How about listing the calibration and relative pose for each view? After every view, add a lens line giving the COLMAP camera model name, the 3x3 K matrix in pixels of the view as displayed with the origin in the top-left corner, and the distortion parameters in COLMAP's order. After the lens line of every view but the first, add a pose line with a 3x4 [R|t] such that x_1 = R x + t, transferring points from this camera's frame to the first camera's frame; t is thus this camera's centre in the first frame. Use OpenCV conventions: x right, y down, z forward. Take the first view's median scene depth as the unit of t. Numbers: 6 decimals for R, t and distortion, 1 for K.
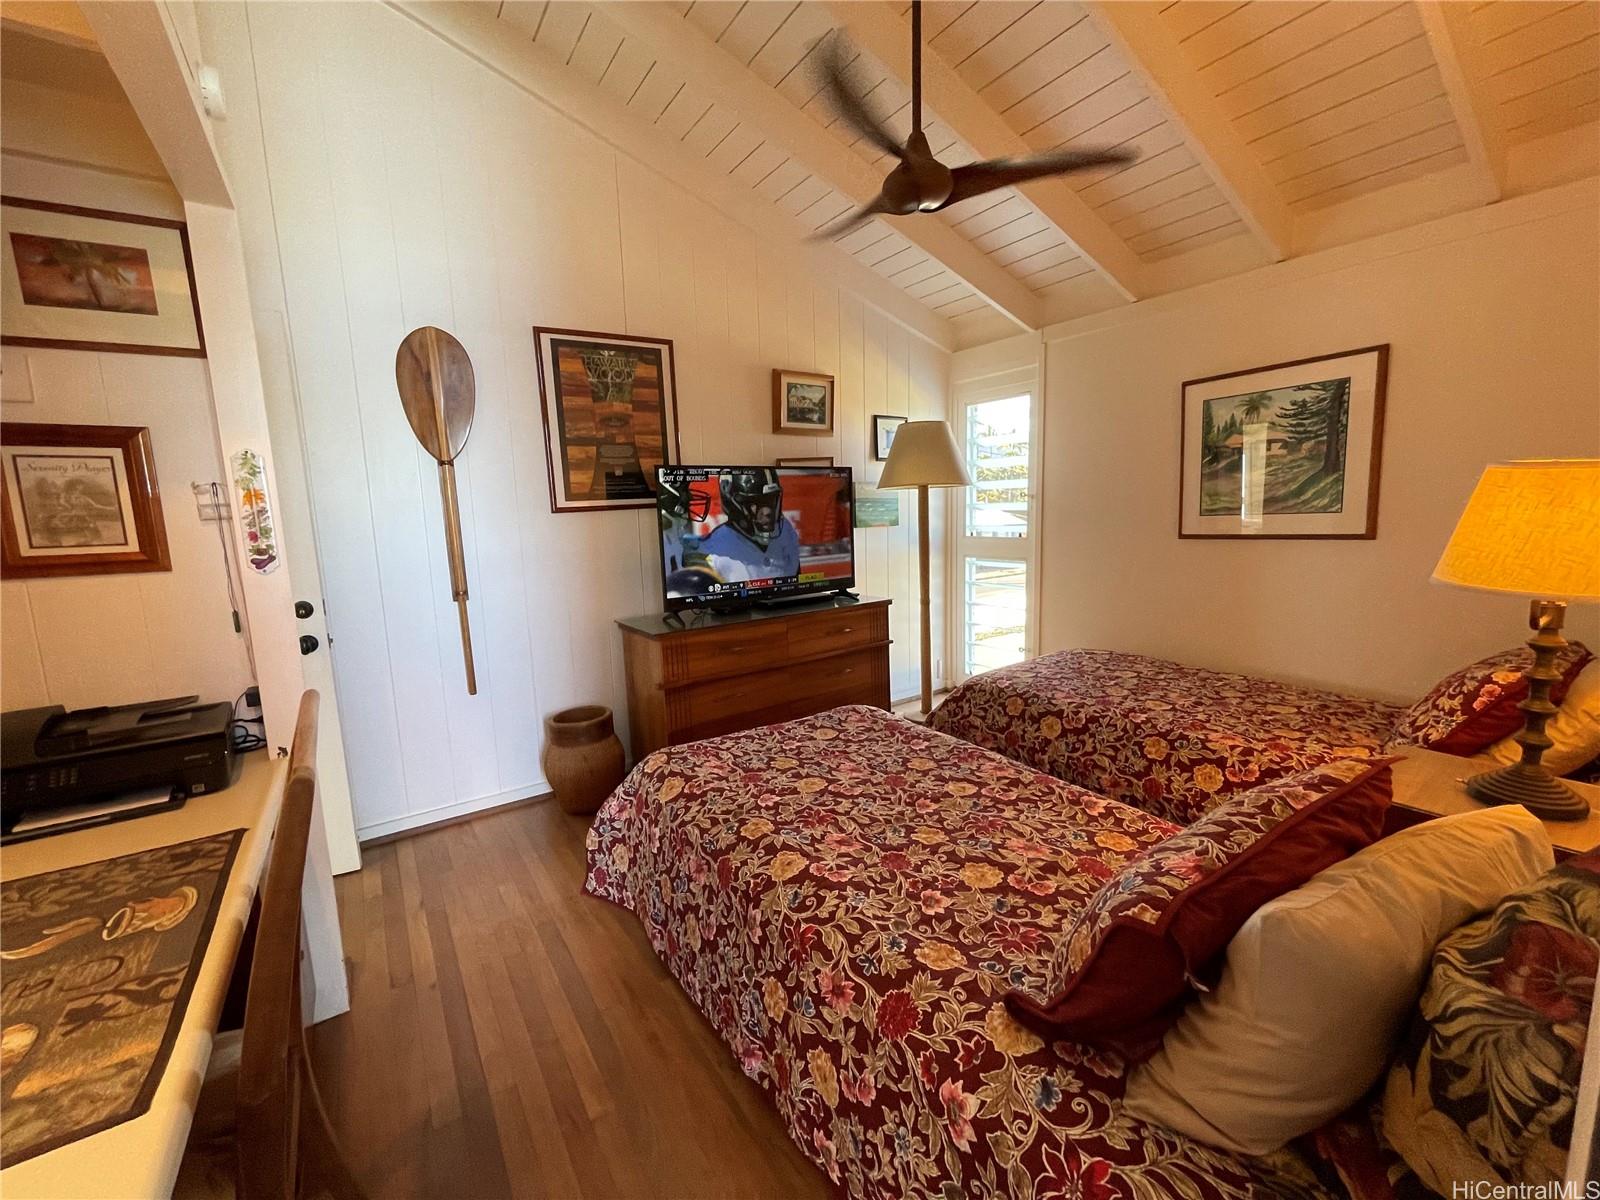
lens RADIAL K [[644.0, 0, 797.9], [0, 644.0, 595.7], [0, 0, 1]] dist [-0.005312, -0.000374]
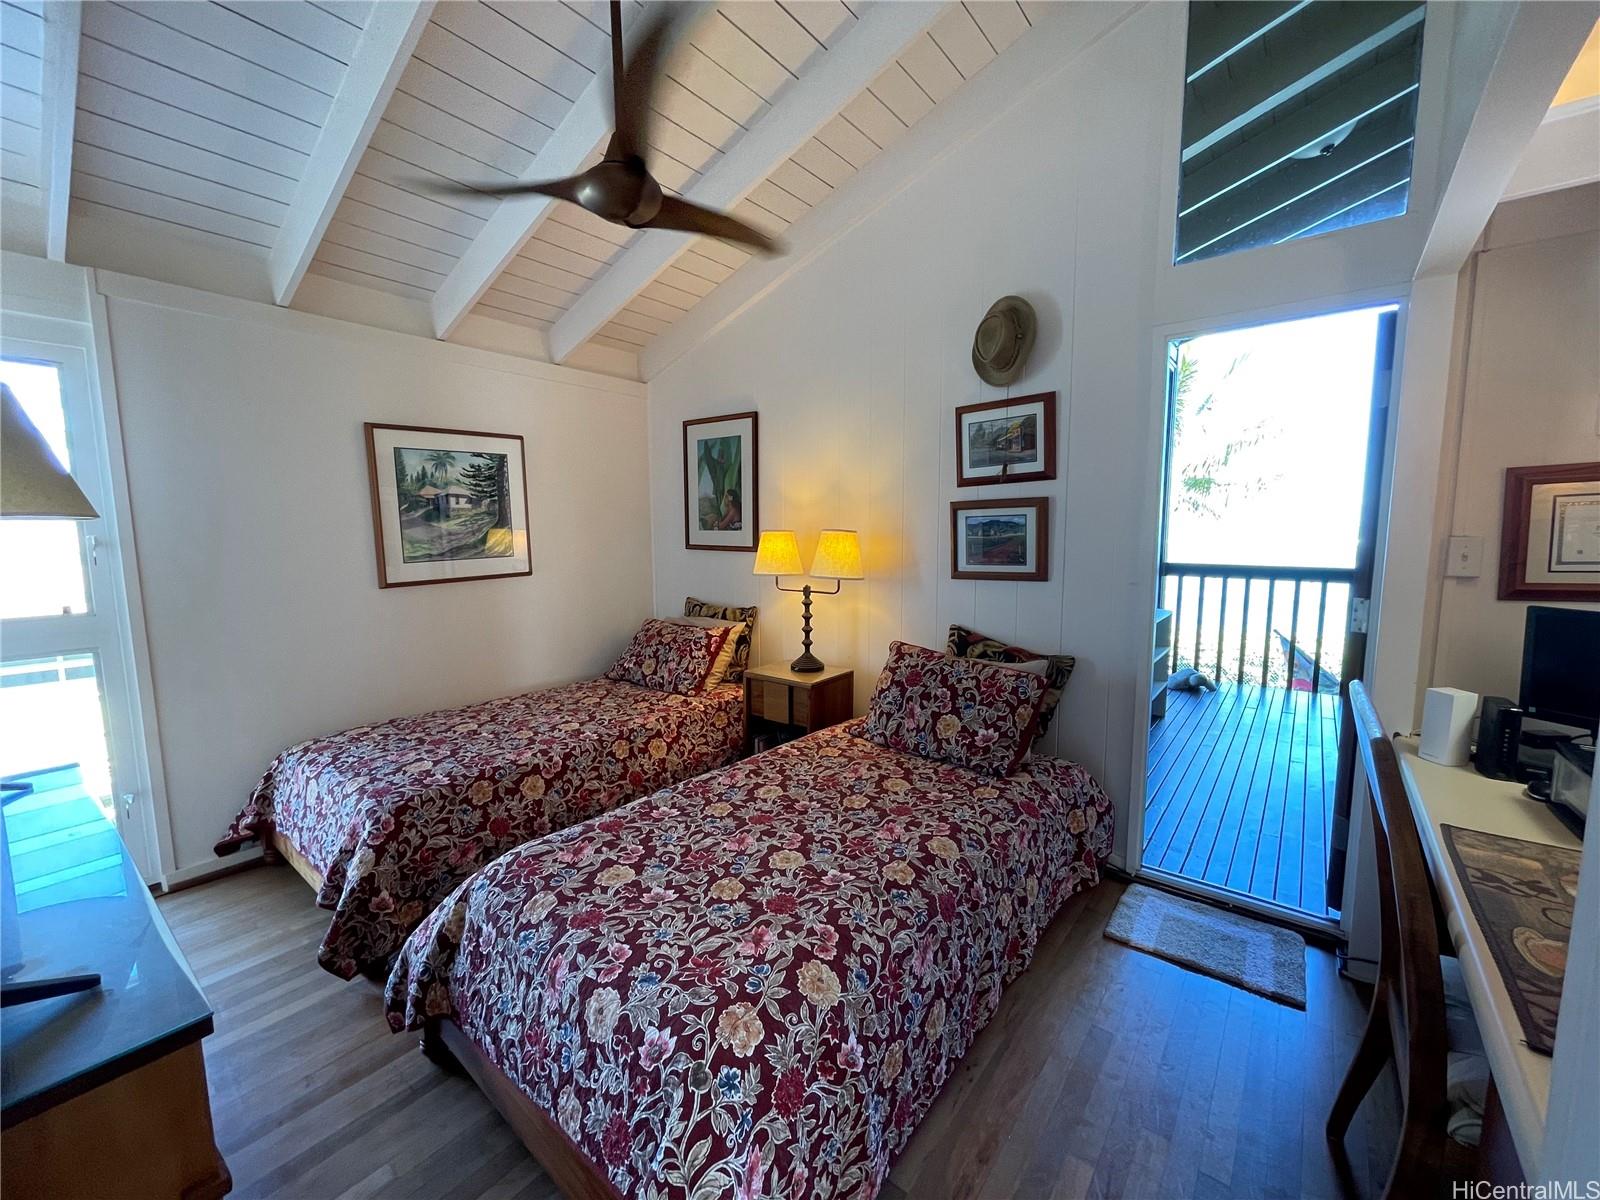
lens RADIAL K [[644.0, 0, 789.3], [0, 644.0, 593.8], [0, 0, 1]] dist [-0.005312, -0.000374]
pose [[-0.279383, -0.067980, 0.957770, -0.600050], [0.149459, 0.982253, 0.113316, -0.124743], [-0.948476, 0.174806, -0.264265, 0.868939]]
